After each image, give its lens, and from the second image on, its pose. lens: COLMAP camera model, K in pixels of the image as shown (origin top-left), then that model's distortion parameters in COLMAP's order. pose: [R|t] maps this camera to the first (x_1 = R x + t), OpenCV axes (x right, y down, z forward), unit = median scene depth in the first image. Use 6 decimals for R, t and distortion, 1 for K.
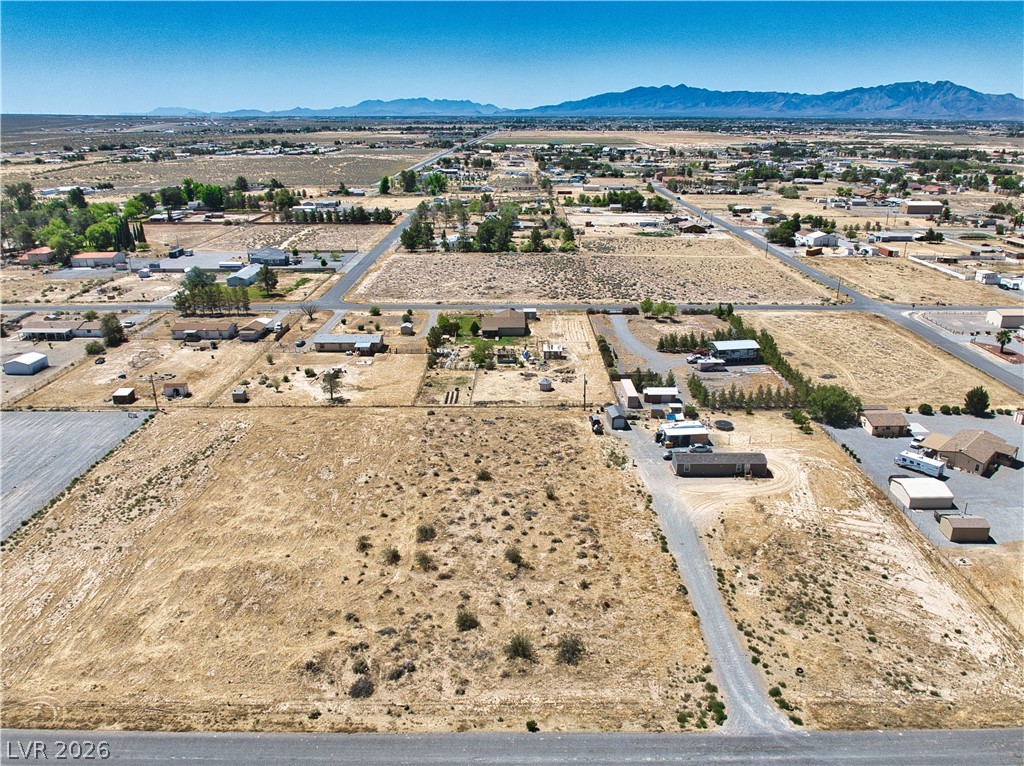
lens RADIAL K [[725.8, 0, 514.6], [0, 725.8, 398.5], [0, 0, 1]] dist [-0.033124, -0.003569]
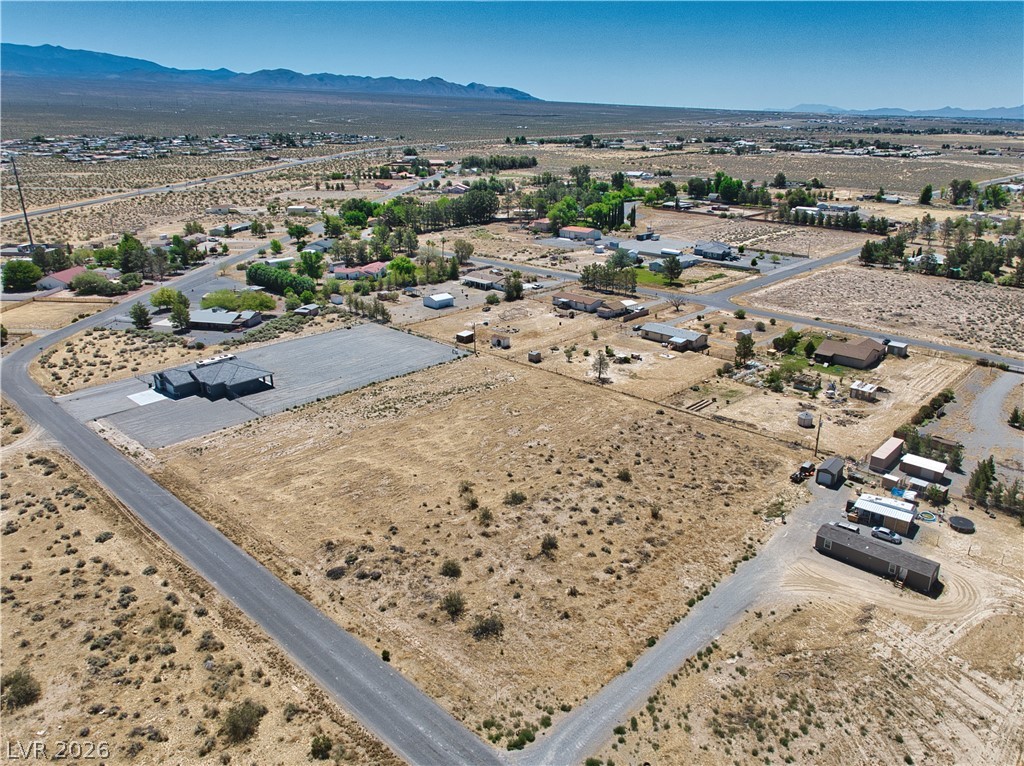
lens RADIAL K [[730.0, 0, 520.1], [0, 730.0, 406.1], [0, 0, 1]] dist [-0.041638, -0.008427]
pose [[0.722721, 0.254827, -0.642447, 0.520205], [-0.247645, 0.963306, 0.103506, -0.059286], [0.645249, 0.084293, 0.759308, 0.154382]]
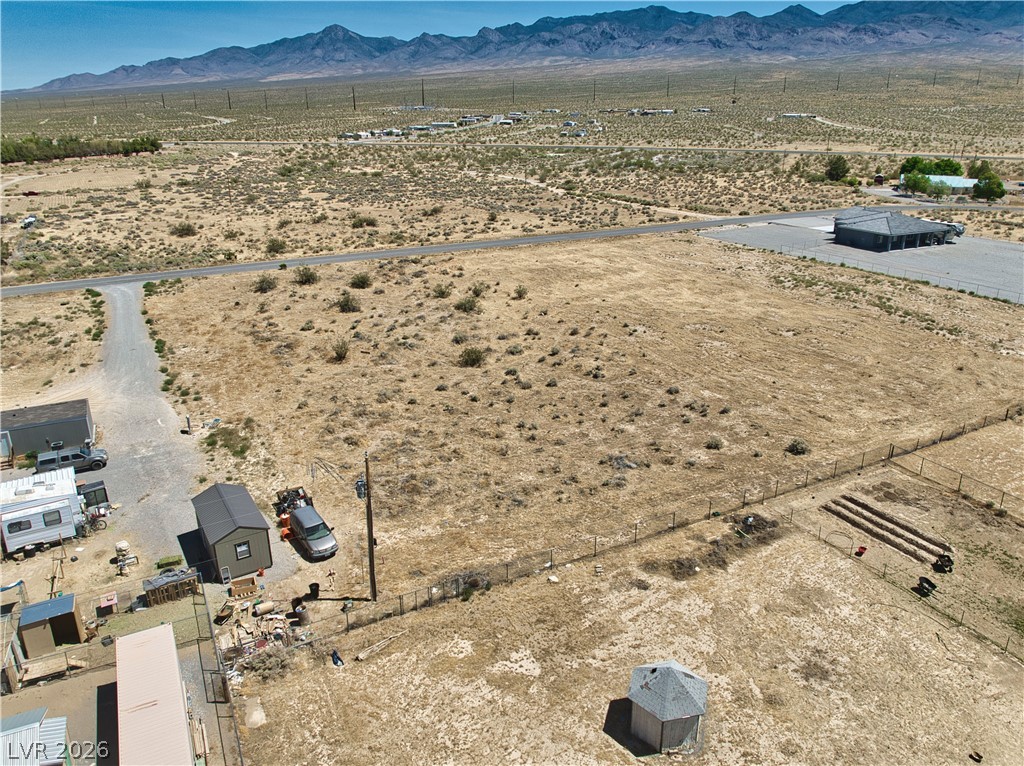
lens RADIAL K [[748.9, 0, 509.1], [0, 748.9, 383.4], [0, 0, 1]] dist [-0.043499, -0.005335]
pose [[-0.888658, 0.165665, -0.427601, 0.204126], [-0.156440, 0.767003, 0.622280, -0.270791], [0.431061, 0.619888, -0.655687, 1.549876]]
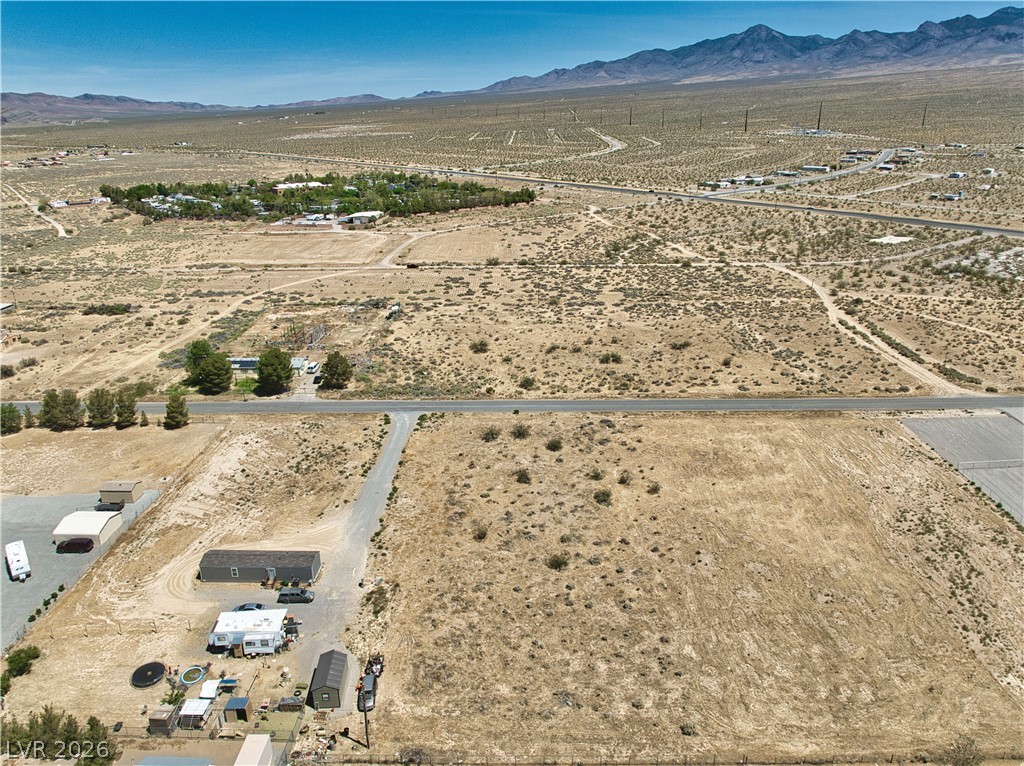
lens RADIAL K [[709.7, 0, 515.0], [0, 709.7, 442.6], [0, 0, 1]] dist [-0.028223, -0.002972]
pose [[-0.999617, 0.005974, 0.027037, -0.017275], [0.023522, 0.698360, 0.715360, -0.609016], [-0.014608, 0.715722, -0.698233, 1.604230]]
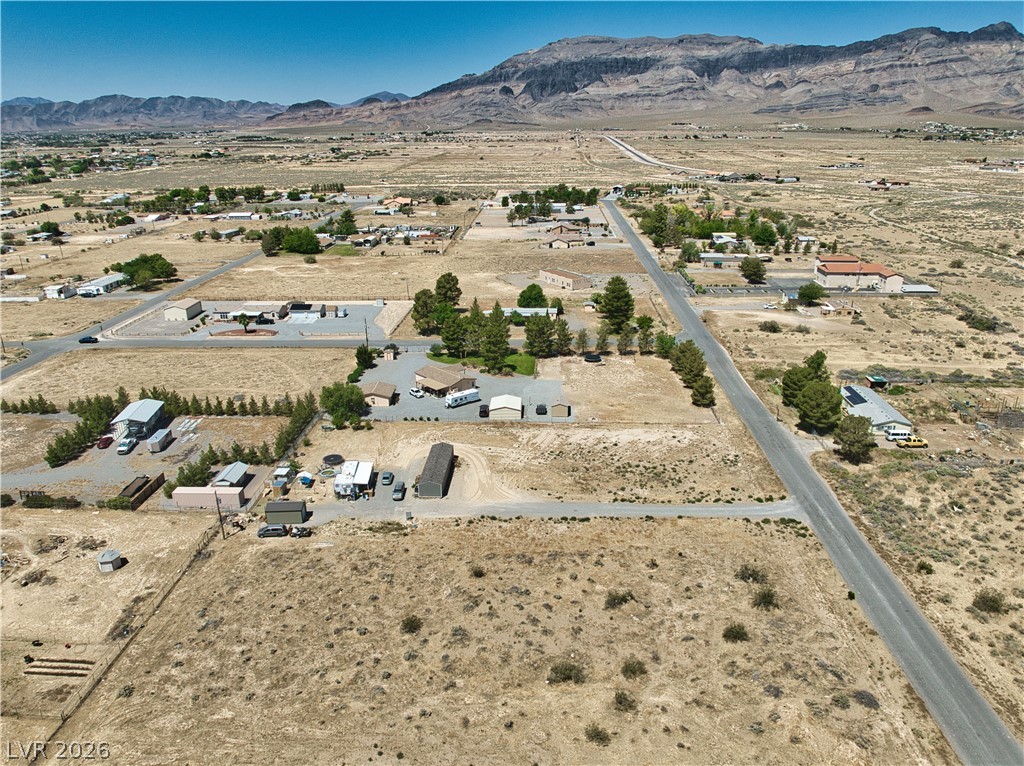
lens RADIAL K [[742.4, 0, 514.1], [0, 742.4, 384.7], [0, 0, 1]] dist [-0.036534, -0.008712]
pose [[0.041005, -0.328157, 0.943733, -0.704692], [0.368686, 0.882842, 0.290965, -0.299755], [-0.928649, 0.336010, 0.157188, 0.788150]]
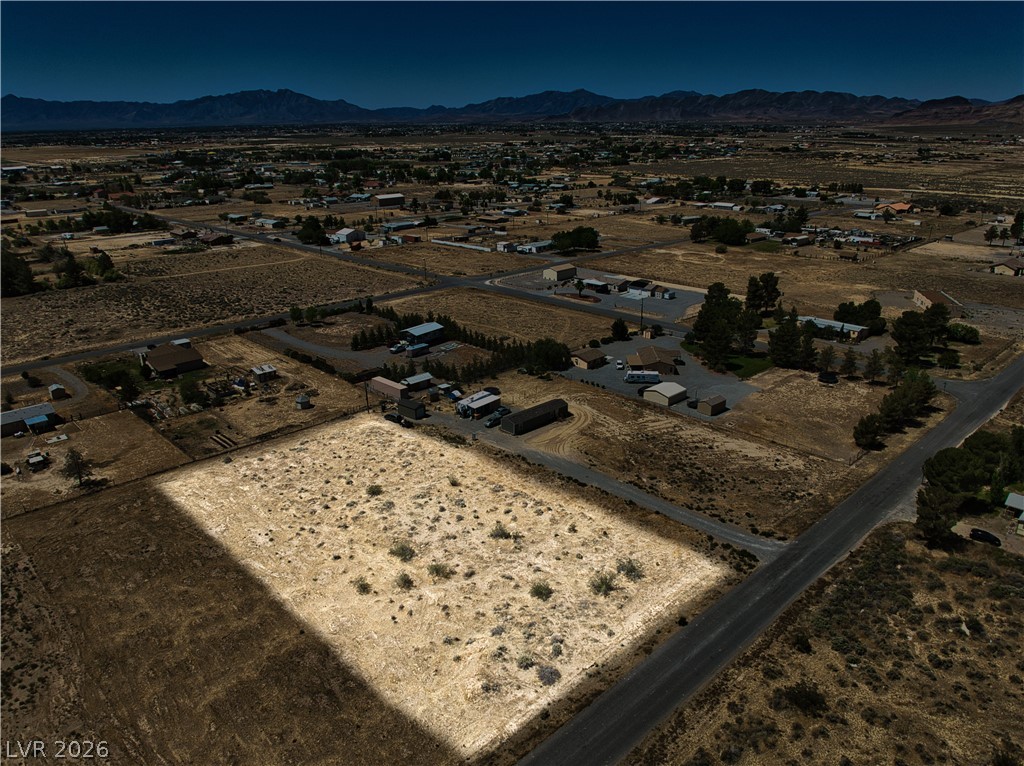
lens RADIAL K [[711.8, 0, 510.9], [0, 711.8, 461.2], [0, 0, 1]] dist [-0.039014, -0.002347]
pose [[0.717195, -0.300939, 0.628543, -0.545752], [0.253675, 0.952810, 0.166740, -0.046880], [-0.649061, 0.039860, 0.759692, 0.177504]]
